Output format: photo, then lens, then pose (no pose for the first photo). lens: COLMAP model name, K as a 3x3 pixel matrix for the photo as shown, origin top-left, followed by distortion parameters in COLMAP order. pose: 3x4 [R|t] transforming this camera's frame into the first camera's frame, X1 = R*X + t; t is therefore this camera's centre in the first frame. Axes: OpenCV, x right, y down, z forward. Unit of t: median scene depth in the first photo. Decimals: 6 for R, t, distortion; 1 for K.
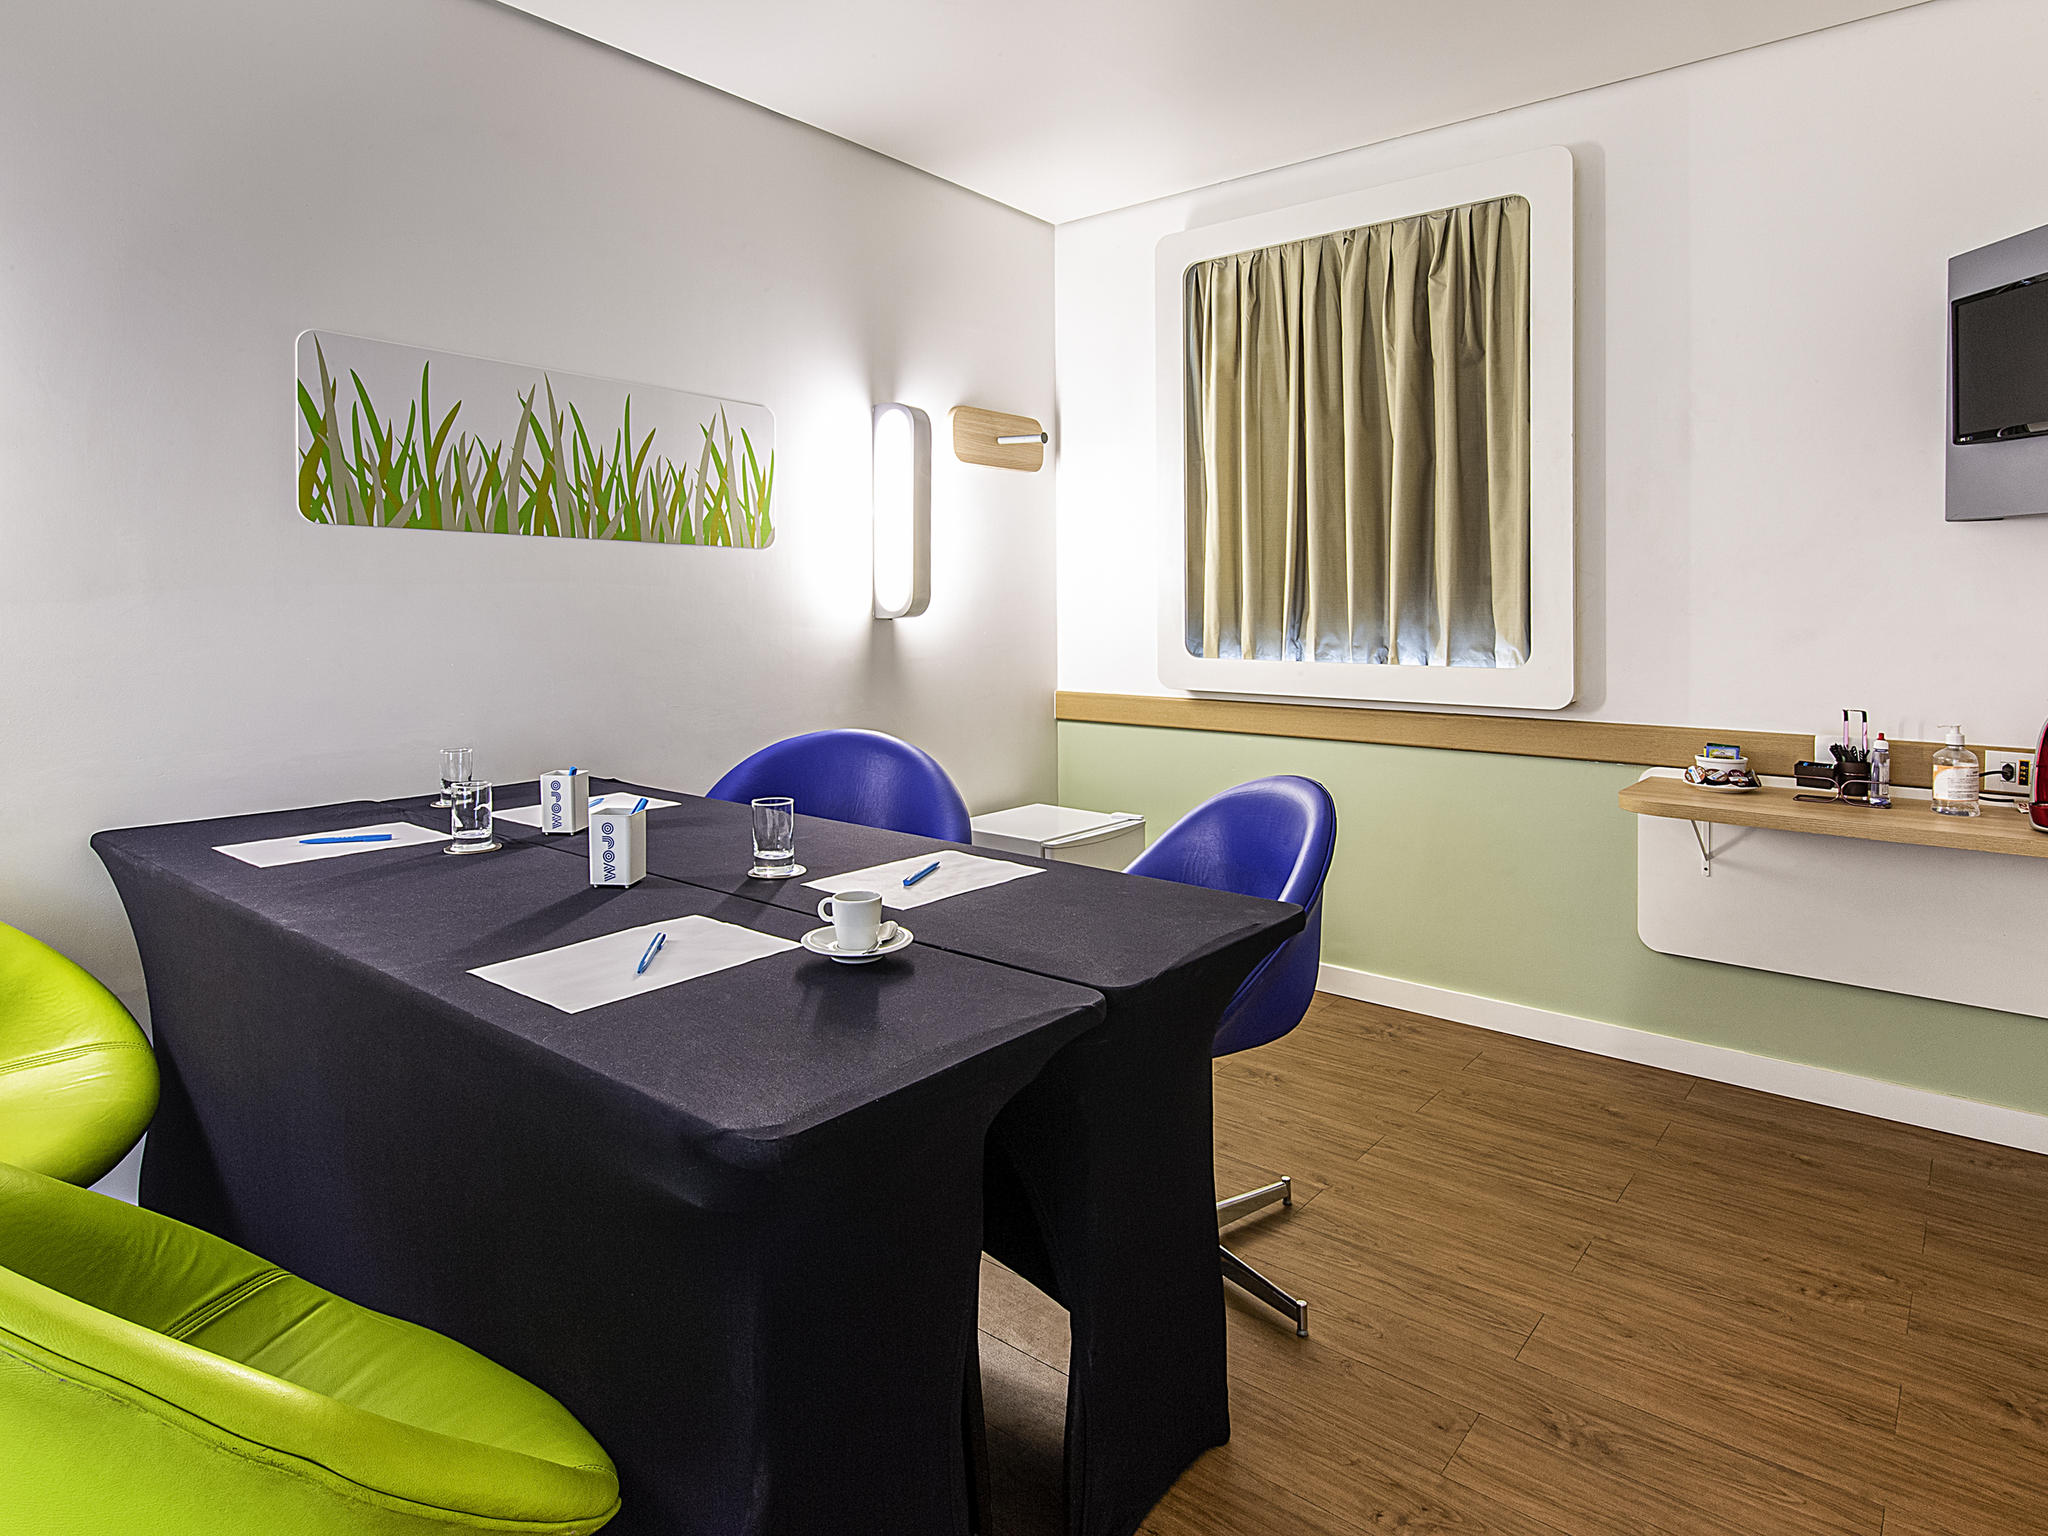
lens RADIAL K [[1150.9, 0, 1025.0], [0, 1150.9, 696.0], [0, 0, 1]] dist [-0.007717, -0.001381]
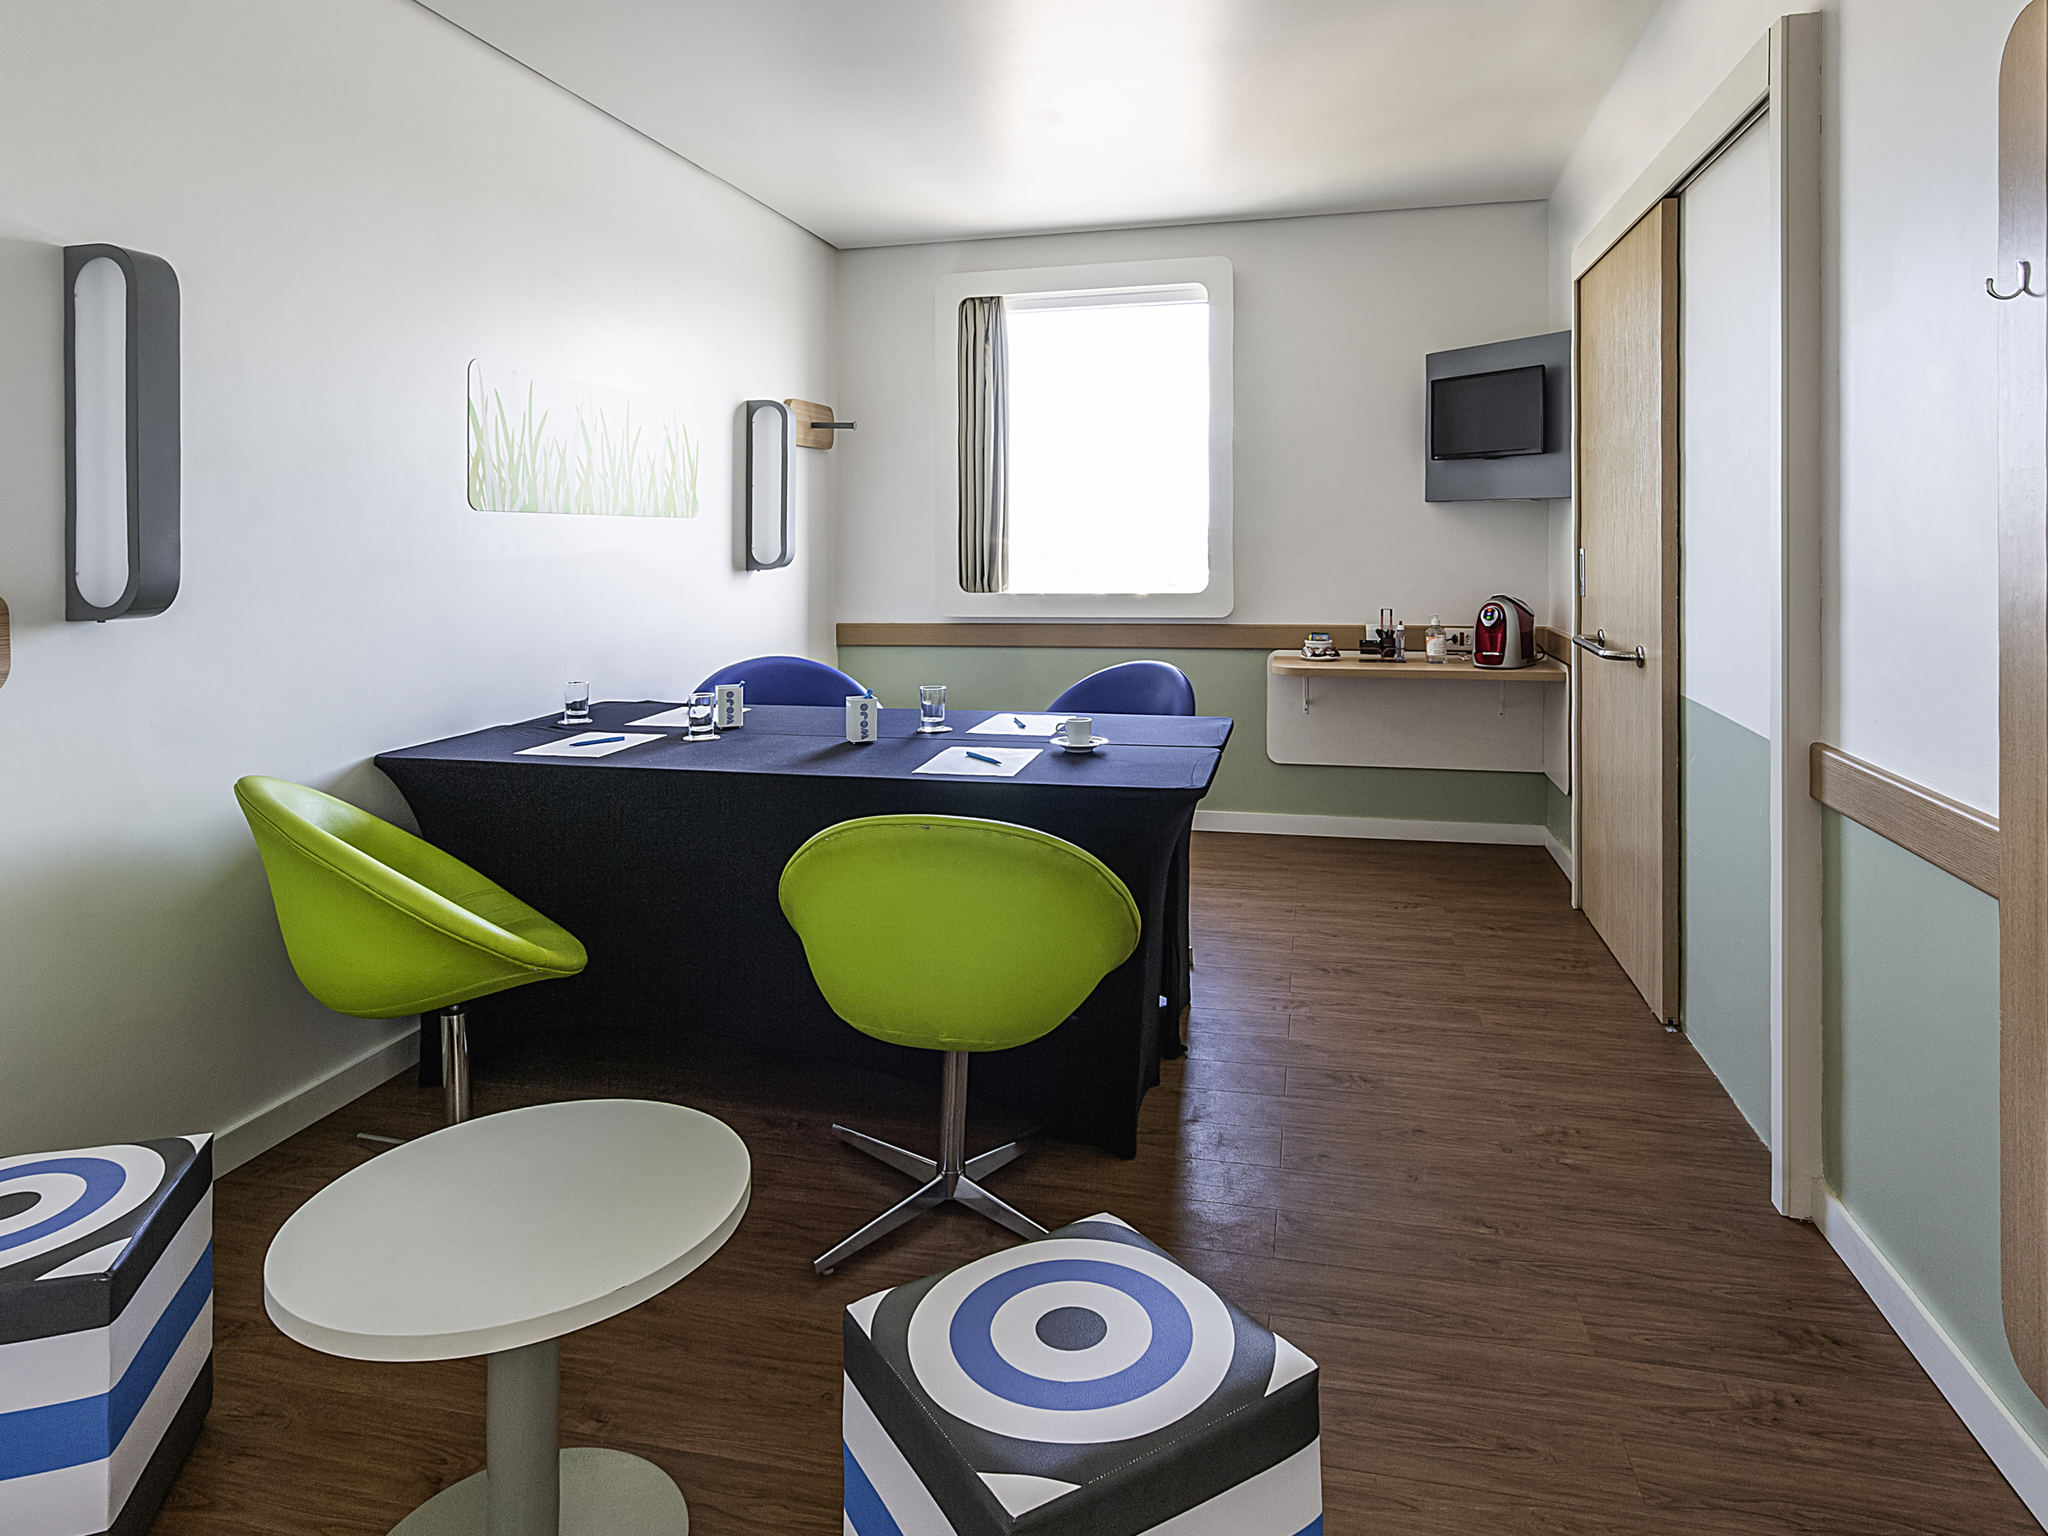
lens RADIAL K [[1201.0, 0, 1001.5], [0, 1201.0, 704.7], [0, 0, 1]] dist [-0.005268, -0.007051]
pose [[0.902398, -0.074152, 0.424476, -0.602183], [0.048277, 0.996278, 0.071408, -0.001432], [-0.428192, -0.043946, 0.902619, -0.419668]]
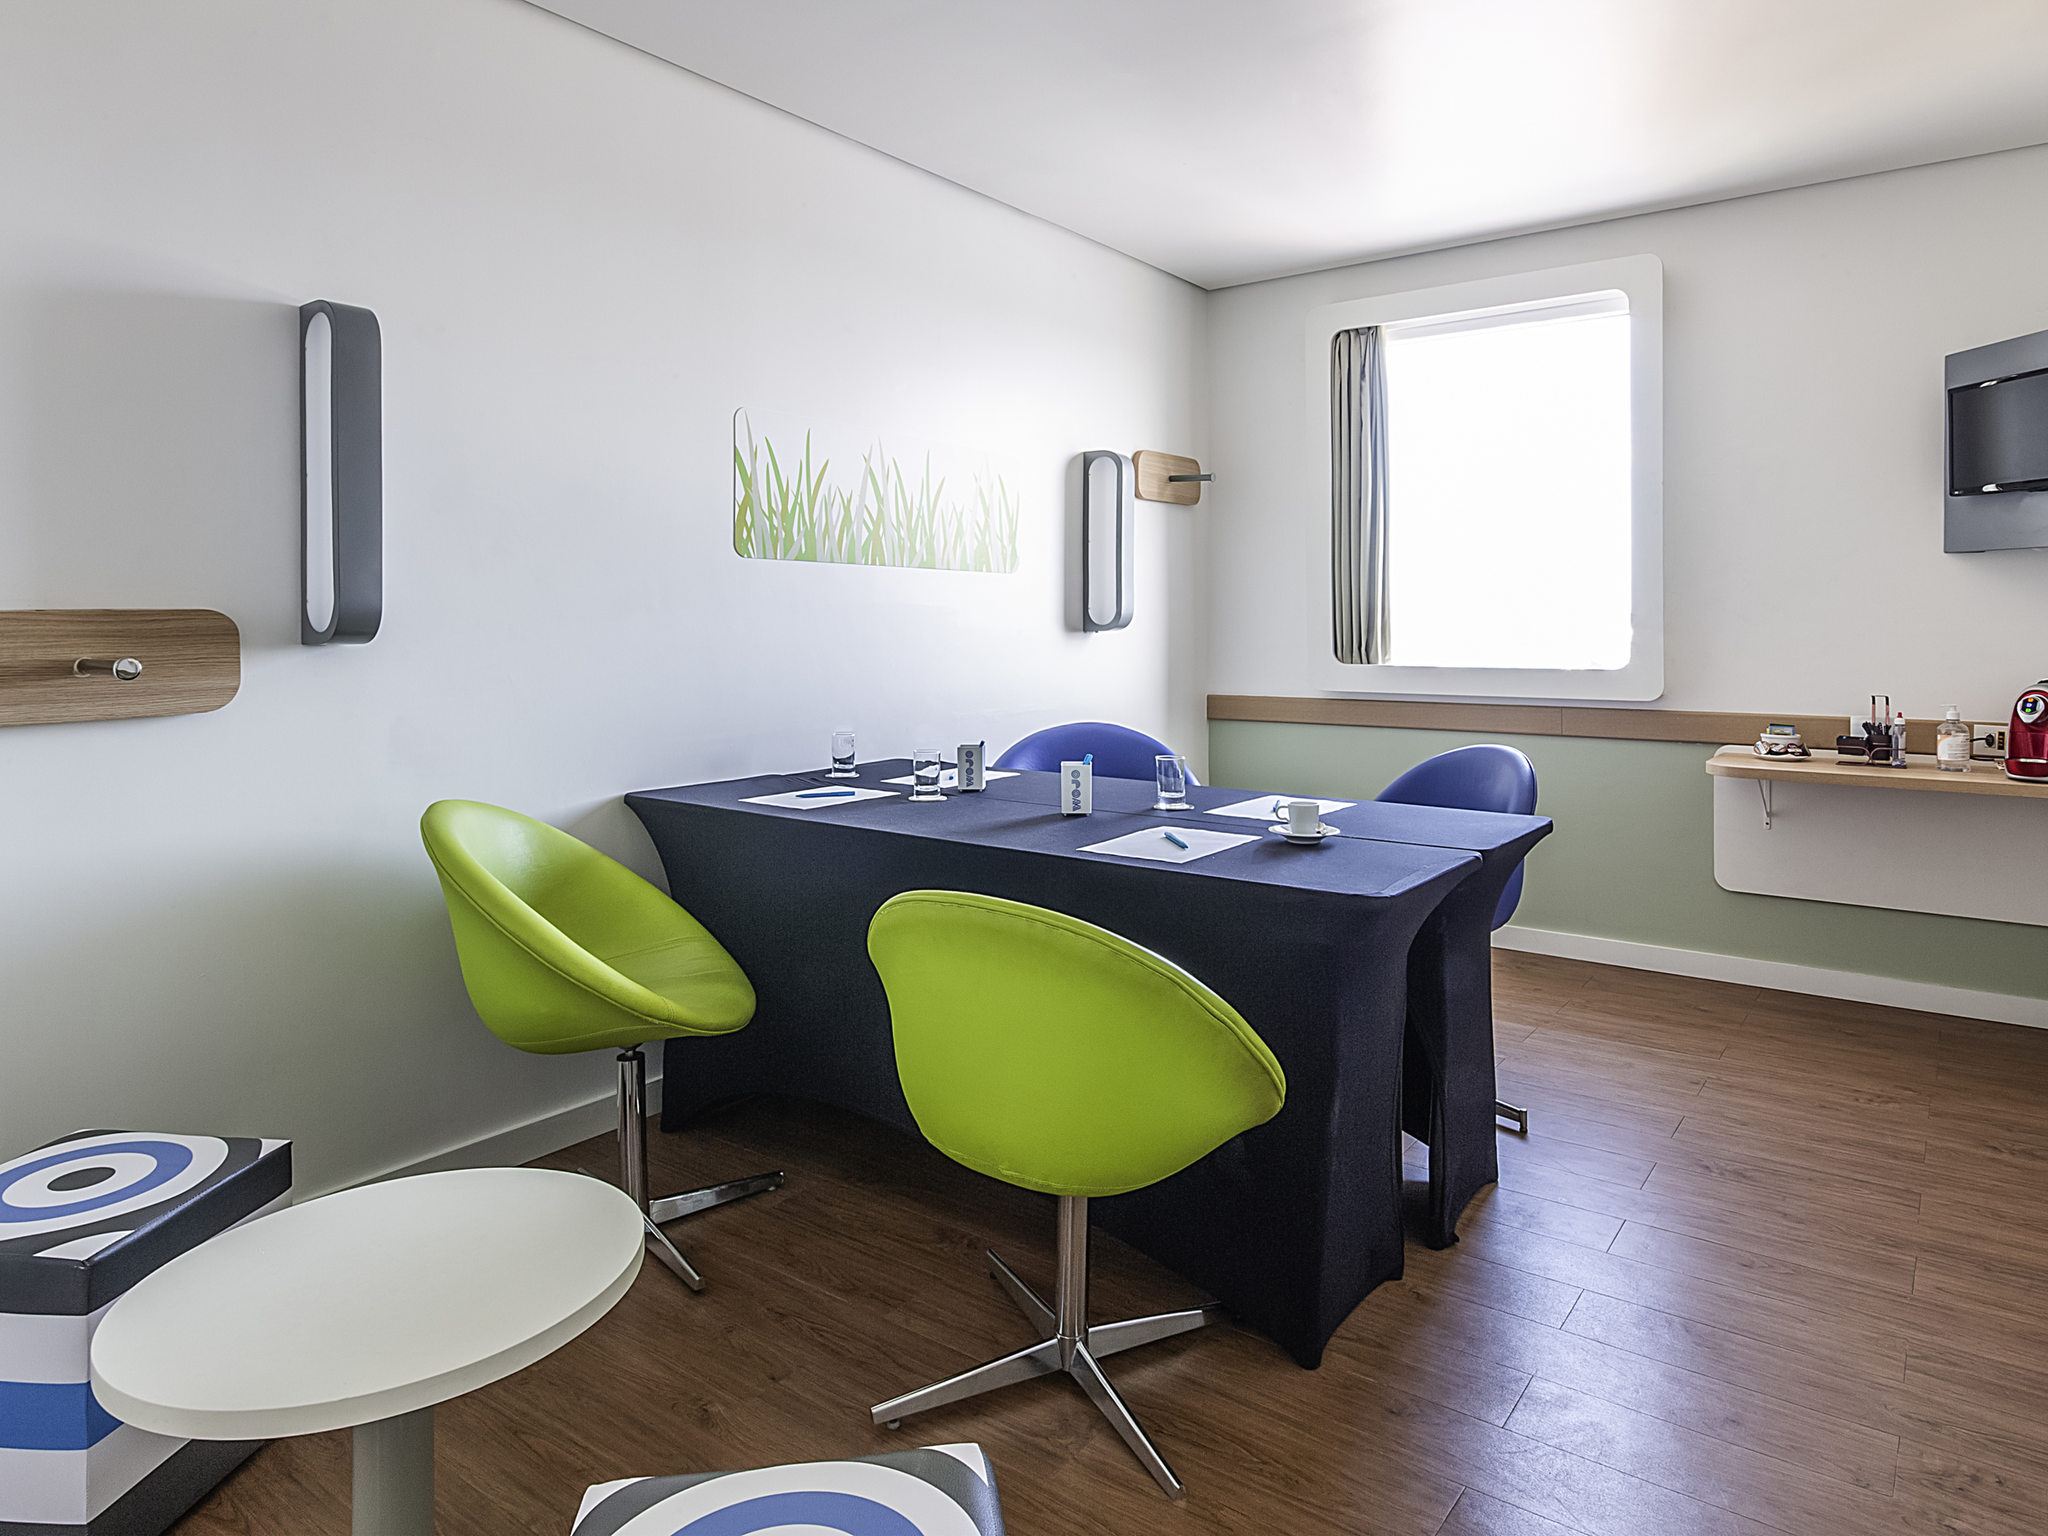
lens RADIAL K [[1253.6, 0, 1065.2], [0, 1253.6, 714.1], [0, 0, 1]] dist [0.001725, -0.007226]
pose [[0.997357, -0.008515, 0.072157, -0.322605], [0.008684, 0.999960, -0.002032, 0.027577], [-0.072136, 0.002653, 0.997391, -0.380331]]
